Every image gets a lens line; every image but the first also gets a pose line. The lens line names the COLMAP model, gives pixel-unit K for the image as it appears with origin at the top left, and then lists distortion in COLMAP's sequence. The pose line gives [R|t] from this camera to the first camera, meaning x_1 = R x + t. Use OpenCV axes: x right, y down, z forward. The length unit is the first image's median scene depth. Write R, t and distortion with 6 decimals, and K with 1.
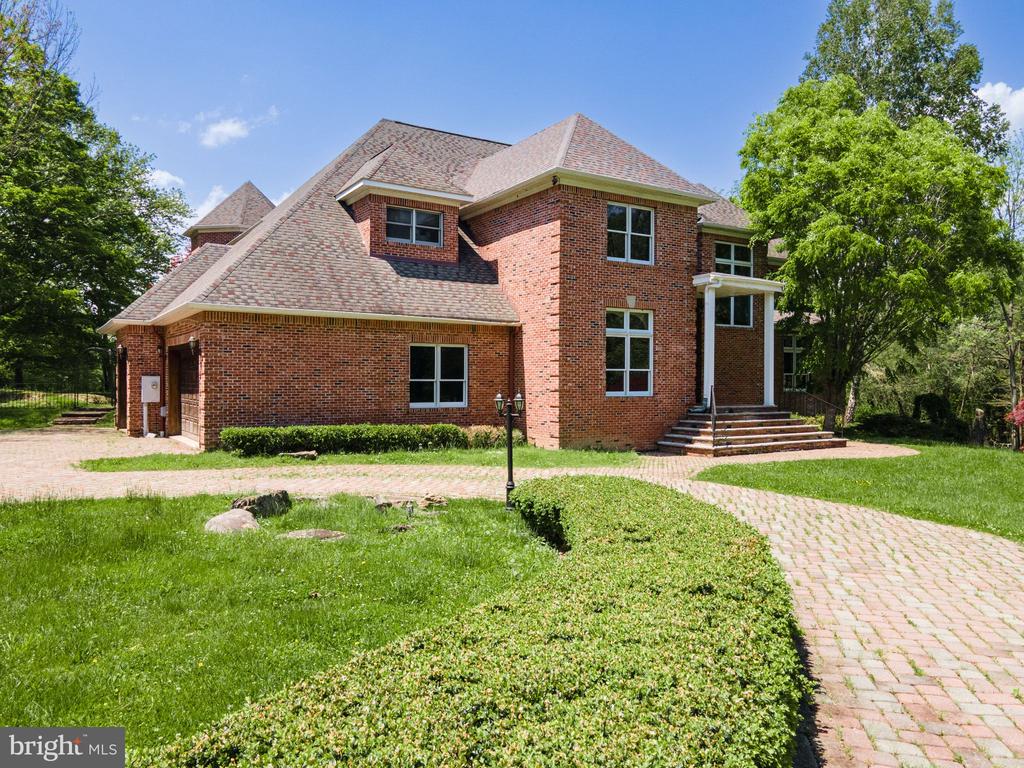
lens RADIAL K [[743.4, 0, 512.0], [0, 743.4, 384.0], [0, 0, 1]] dist [0.027006, -0.000793]
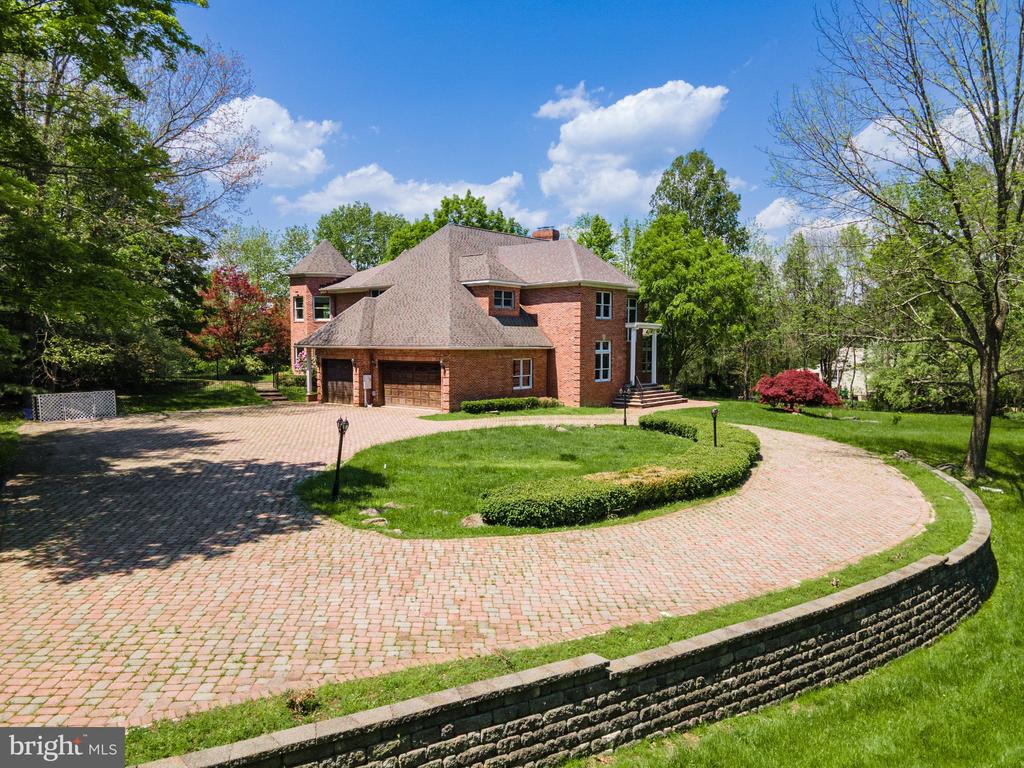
lens RADIAL K [[743.4, 0, 512.0], [0, 743.4, 384.0], [0, 0, 1]] dist [0.027006, -0.000793]
pose [[0.951647, -0.019970, 0.306545, -0.747702], [0.003320, 0.998495, 0.054741, -0.094428], [-0.307176, -0.051076, 0.950281, -0.952630]]
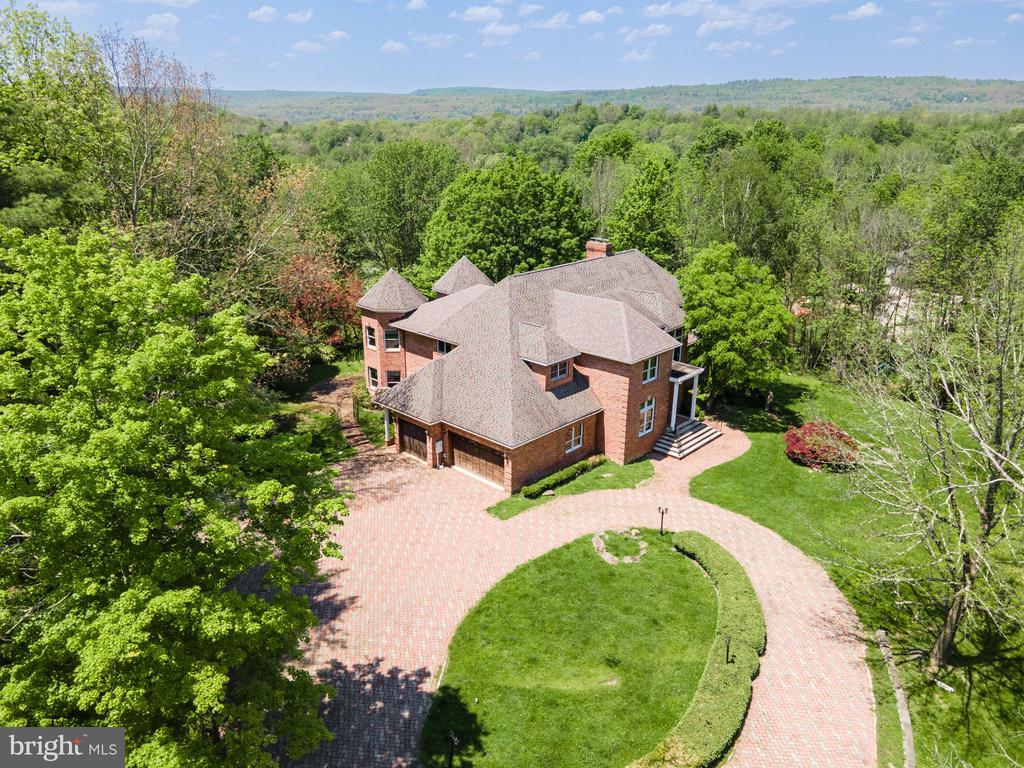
lens RADIAL K [[743.4, 0, 512.0], [0, 743.4, 384.0], [0, 0, 1]] dist [0.027006, -0.000793]
pose [[0.967619, -0.080822, 0.239126, -0.820782], [-0.001926, 0.944960, 0.327179, -0.923154], [-0.252408, -0.317045, 0.914206, -1.033891]]
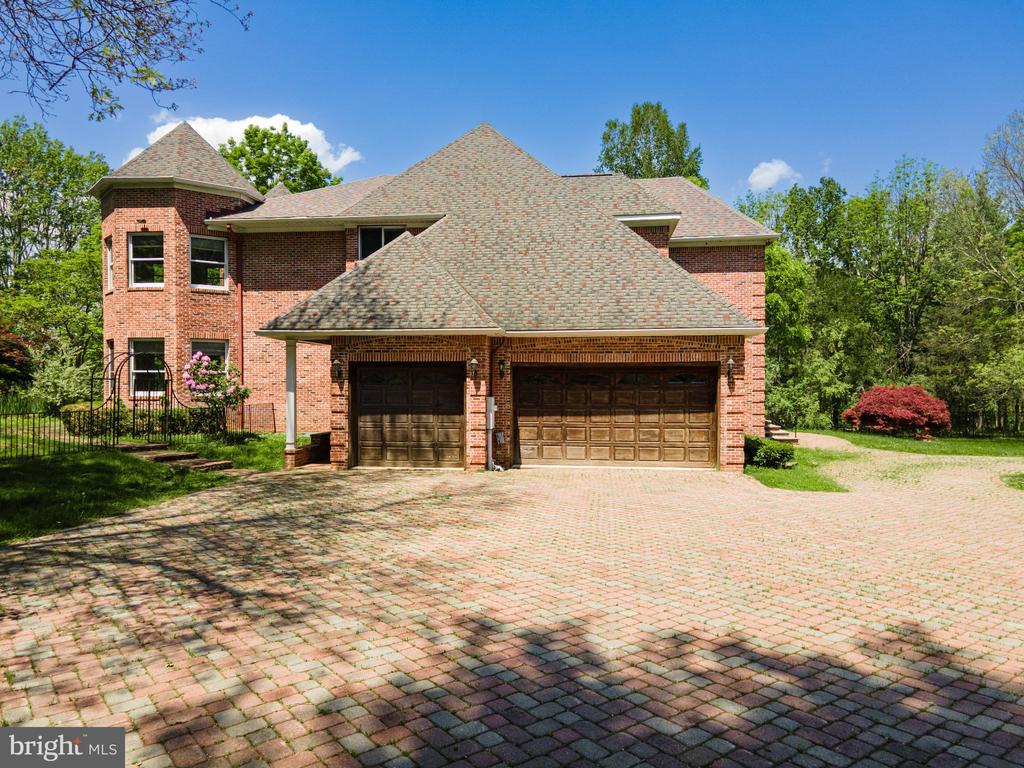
lens RADIAL K [[748.5, 0, 498.9], [0, 748.5, 383.2], [0, 0, 1]] dist [0.000810, -0.000247]
pose [[0.637541, -0.005756, 0.770395, -1.172124], [0.007057, 0.999974, 0.001631, -0.028399], [-0.770384, 0.004397, 0.637565, 0.488456]]
